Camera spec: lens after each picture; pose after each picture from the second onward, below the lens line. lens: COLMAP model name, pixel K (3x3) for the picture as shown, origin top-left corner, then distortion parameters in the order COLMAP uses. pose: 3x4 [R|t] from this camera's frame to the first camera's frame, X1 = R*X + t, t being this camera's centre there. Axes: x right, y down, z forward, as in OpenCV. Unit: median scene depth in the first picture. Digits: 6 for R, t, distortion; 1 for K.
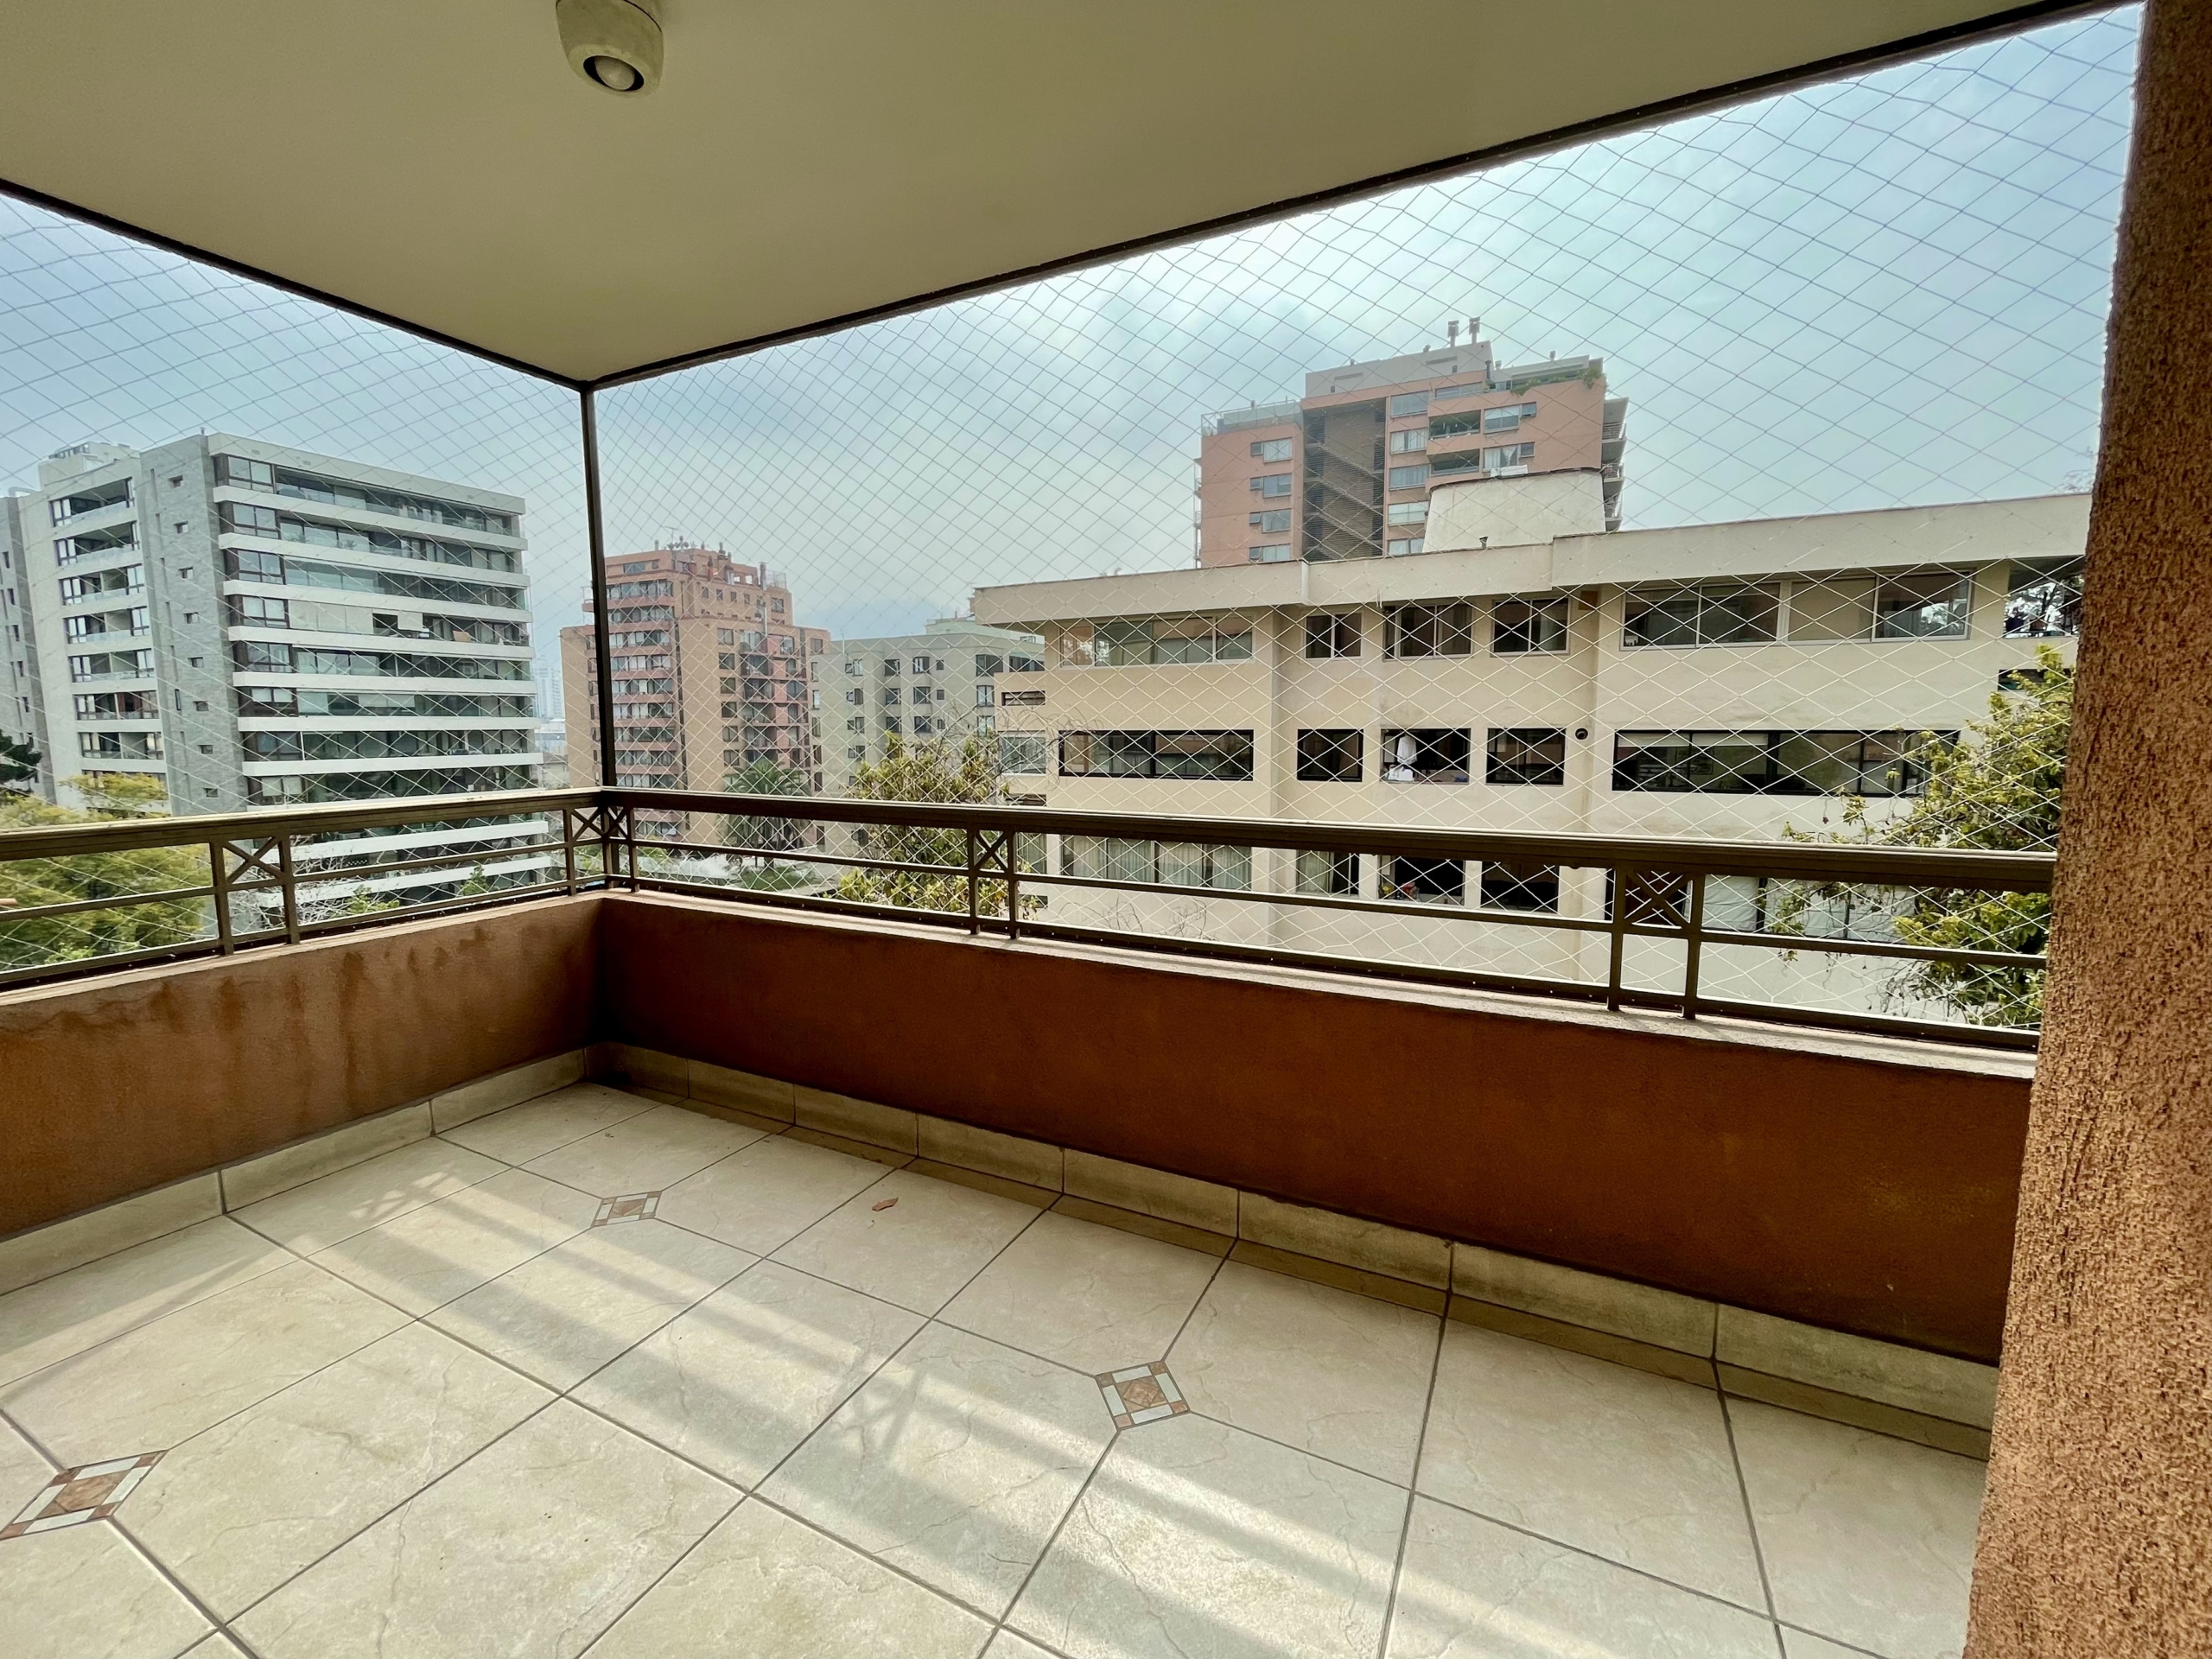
lens RADIAL K [[896.9, 0, 1101.8], [0, 896.9, 829.2], [0, 0, 1]] dist [0.000536, -0.000472]
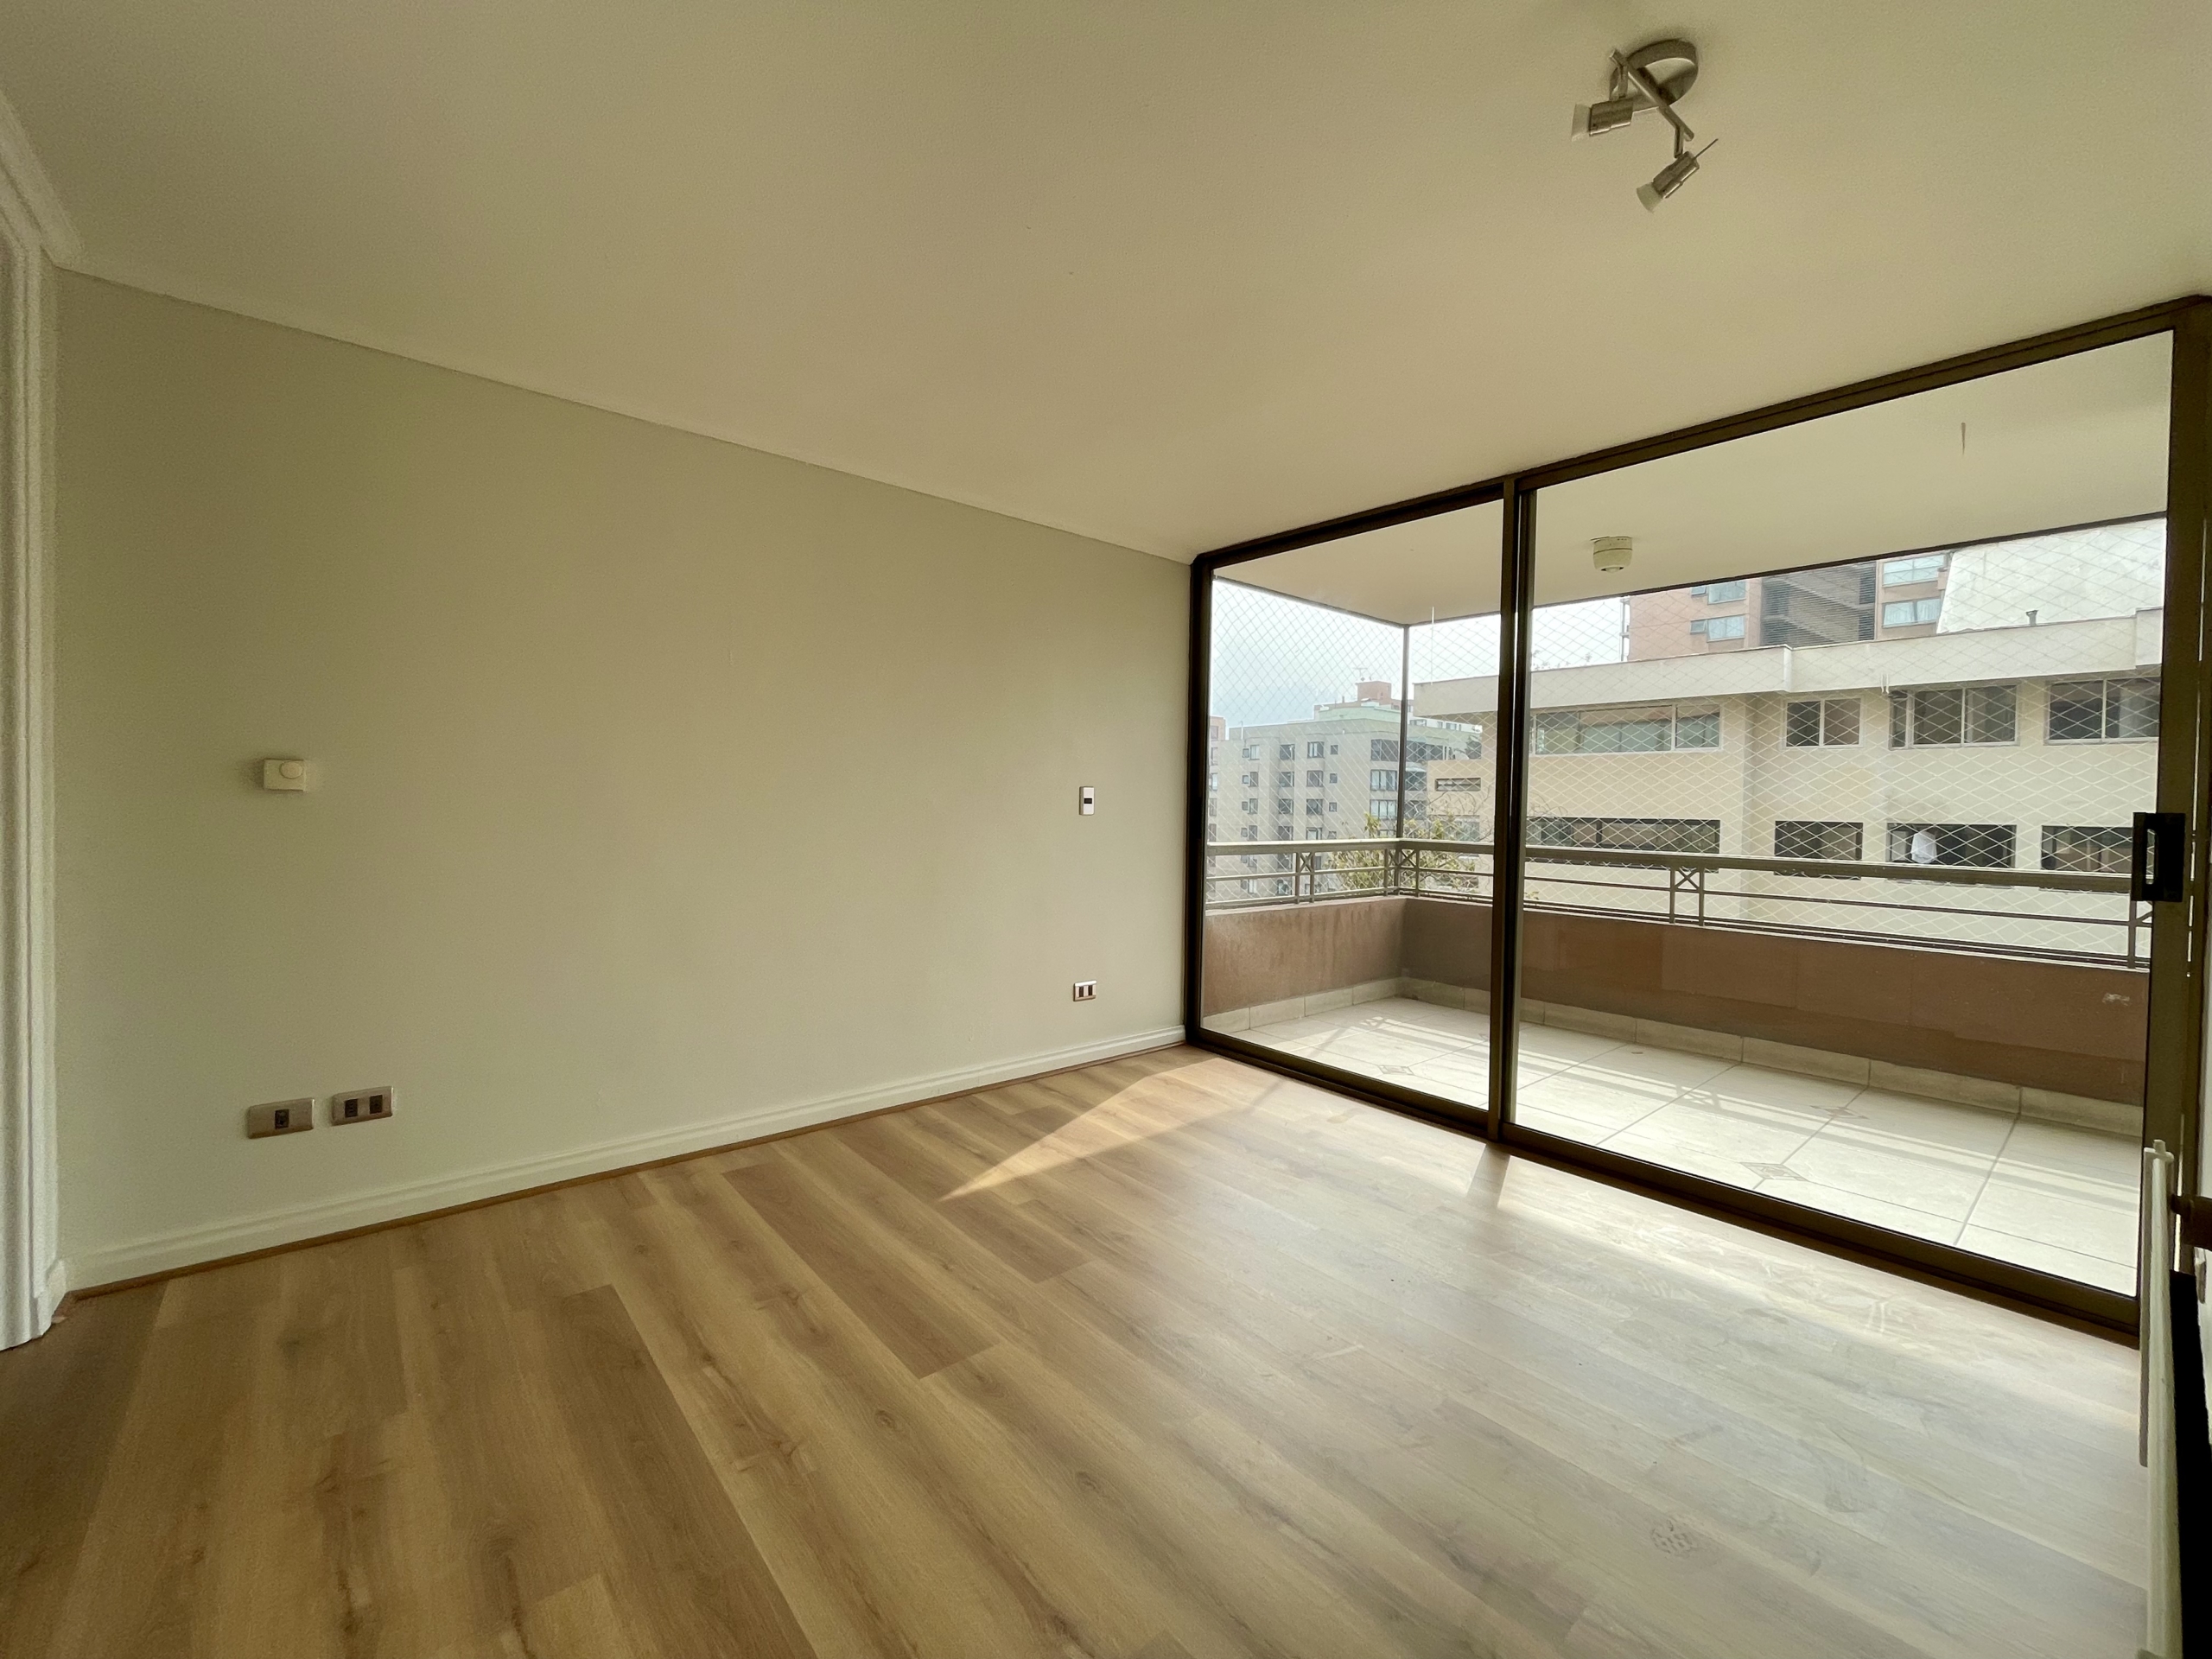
lens RADIAL K [[896.9, 0, 1109.5], [0, 896.9, 828.4], [0, 0, 1]] dist [0.000536, -0.000472]
pose [[0.920402, 0.030424, -0.389787, -0.062229], [-0.066121, 0.994720, -0.078490, 0.018445], [0.385341, 0.098015, 0.917554, -0.144639]]
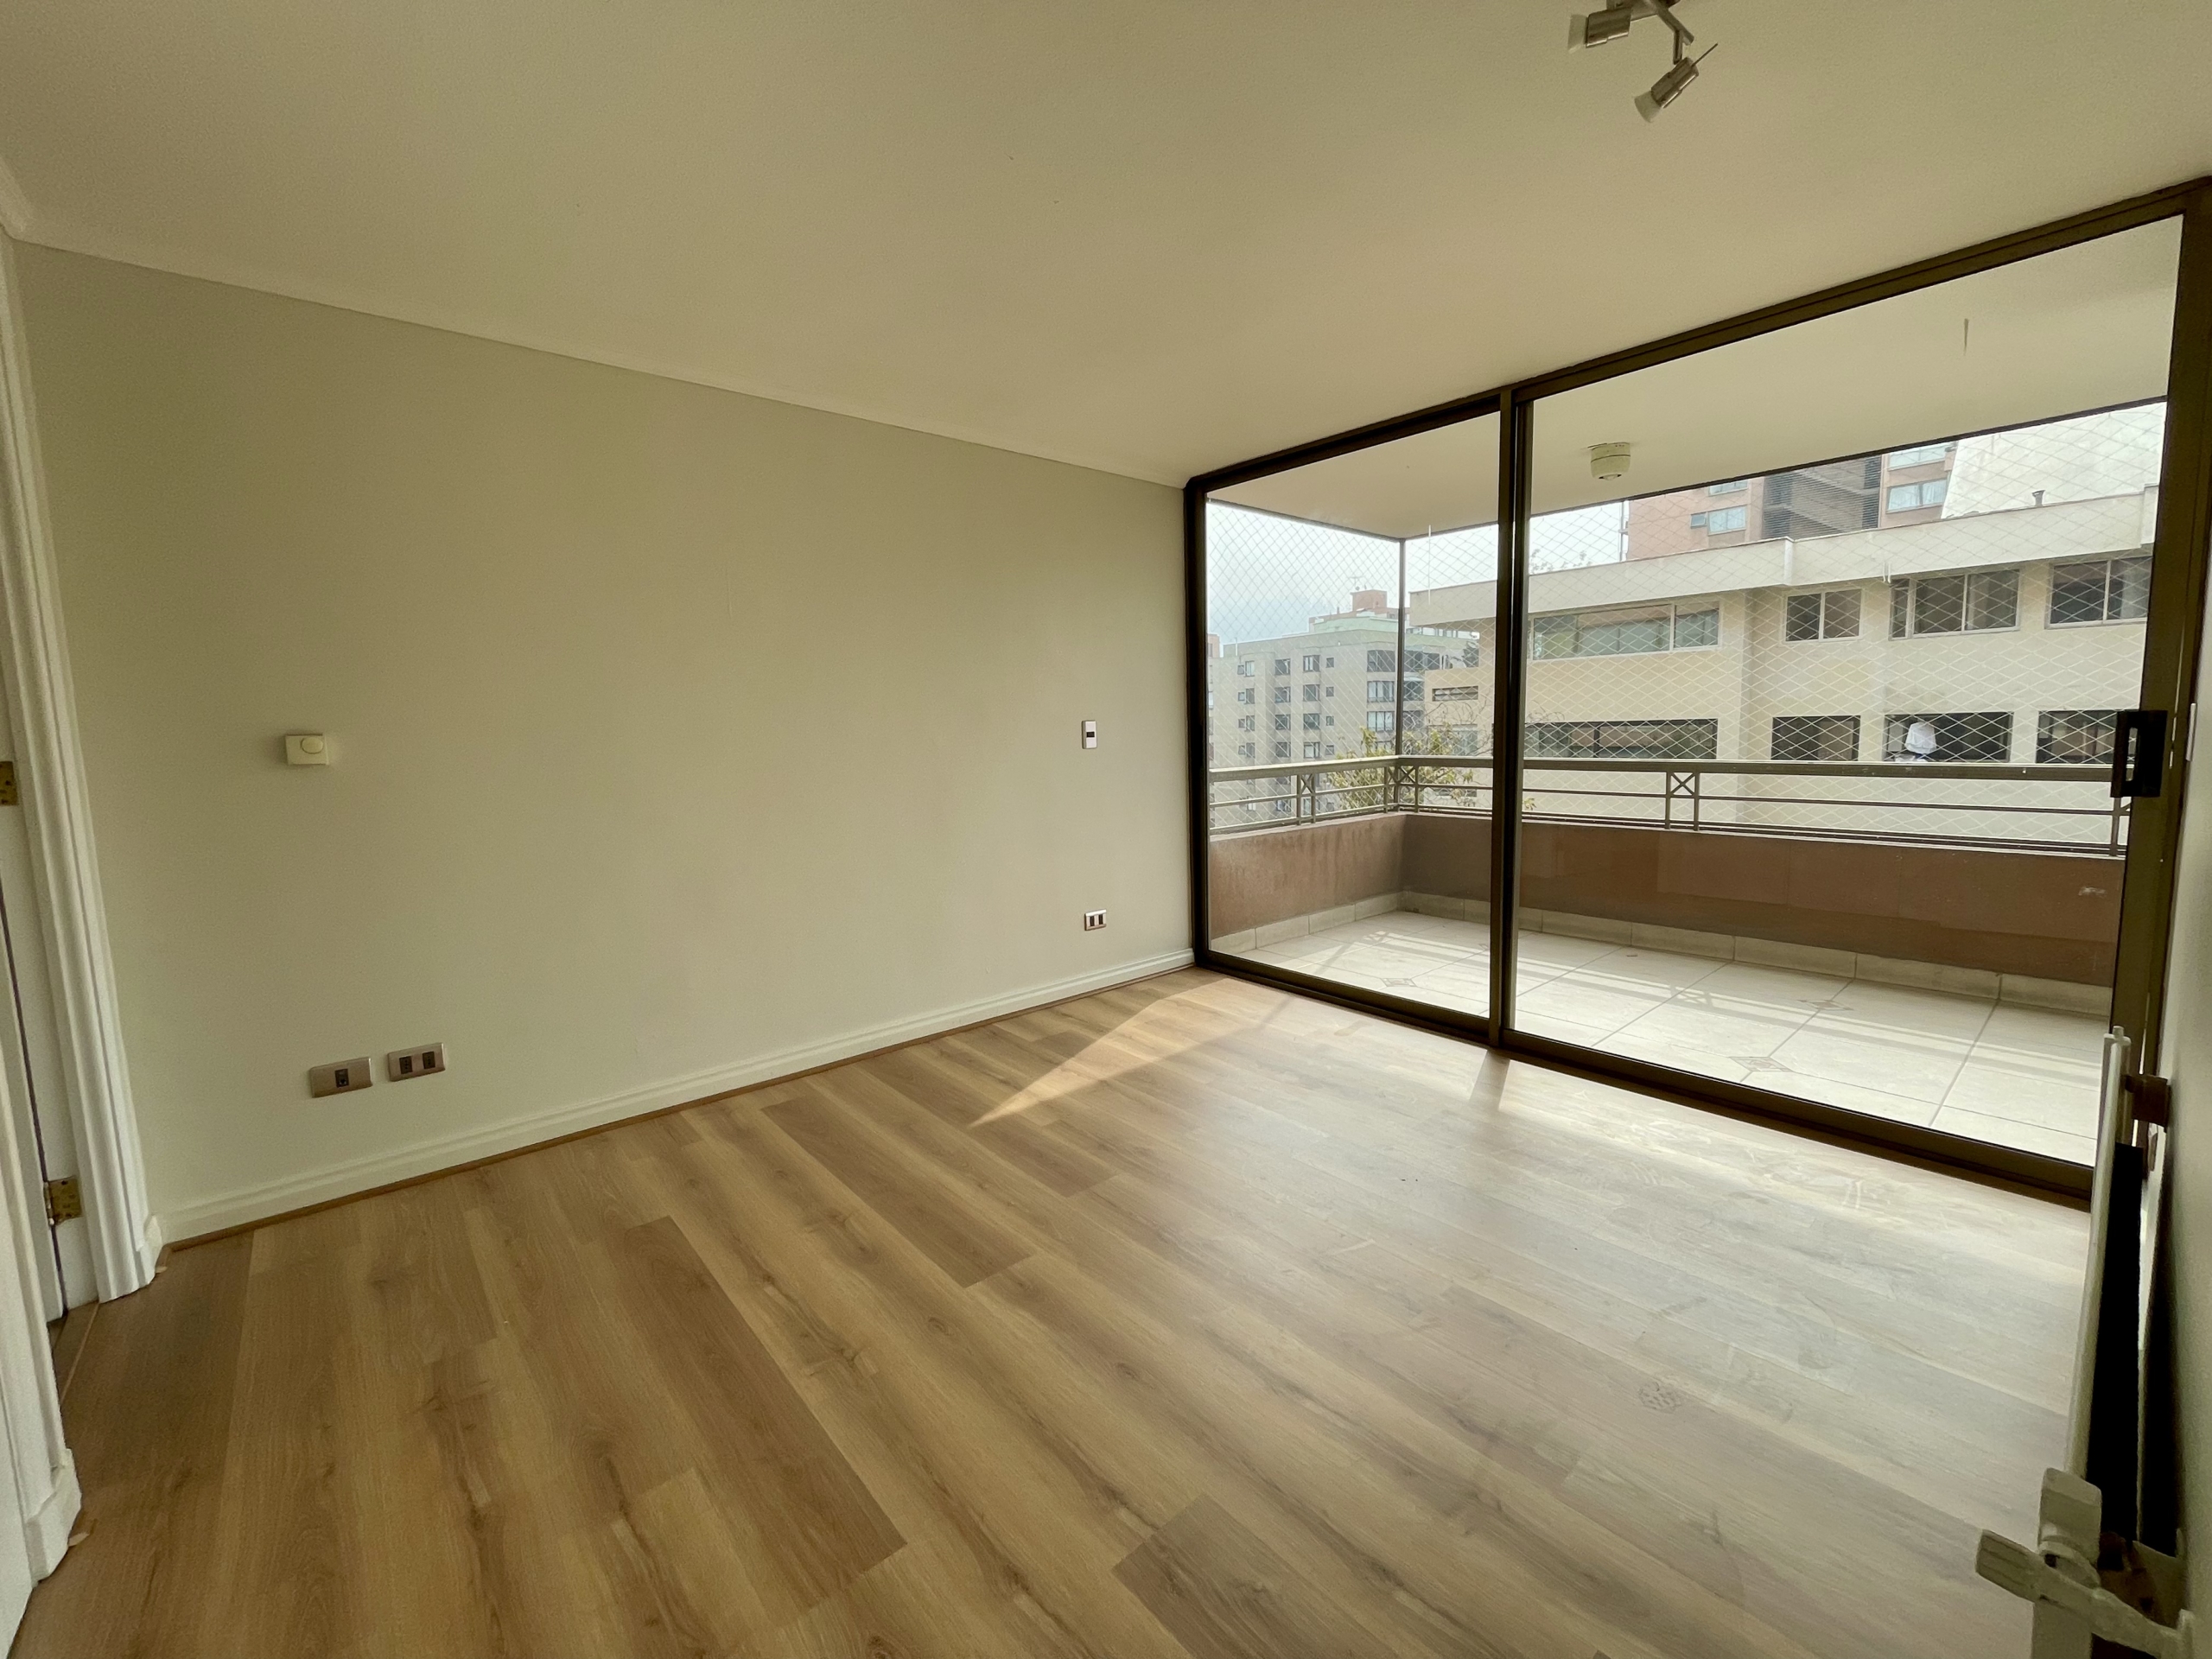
lens RADIAL K [[896.9, 0, 1110.1], [0, 896.9, 826.8], [0, 0, 1]] dist [0.000536, -0.000472]
pose [[0.922446, 0.023794, -0.385392, -0.062402], [-0.023649, 0.999707, 0.005117, 0.016683], [0.385401, 0.004394, 0.922739, -0.147928]]
